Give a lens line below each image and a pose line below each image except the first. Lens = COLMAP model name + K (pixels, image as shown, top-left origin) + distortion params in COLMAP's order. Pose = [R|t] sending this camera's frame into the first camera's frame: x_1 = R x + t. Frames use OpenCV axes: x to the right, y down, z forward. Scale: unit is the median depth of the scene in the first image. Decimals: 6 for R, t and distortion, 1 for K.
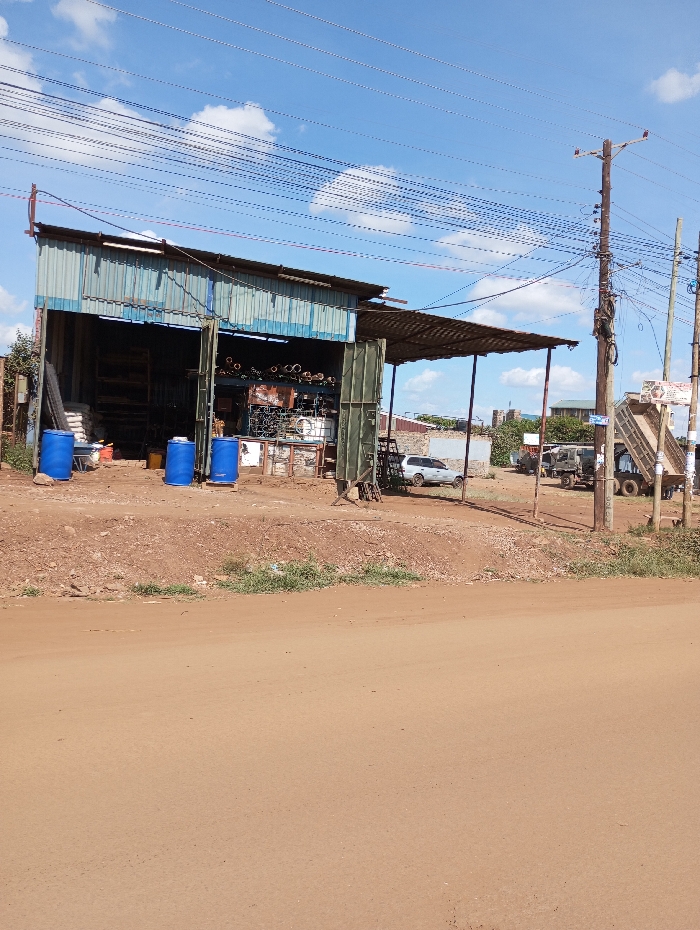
lens RADIAL K [[718.0, 0, 350.7], [0, 718.0, 459.6], [0, 0, 1]] dist [-0.002655, -0.001569]
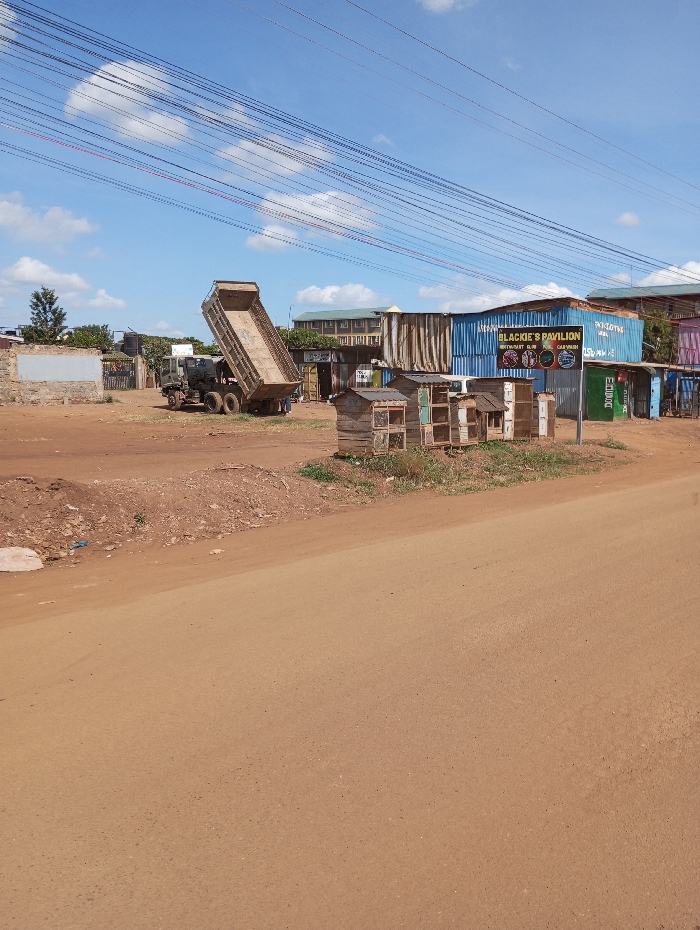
lens RADIAL K [[718.0, 0, 350.7], [0, 718.0, 459.6], [0, 0, 1]] dist [-0.002655, -0.001569]
pose [[0.965526, -0.087115, 0.245296, 0.286888], [0.061014, 0.991825, 0.112077, 0.018088], [-0.253054, -0.093246, 0.962948, 0.177488]]
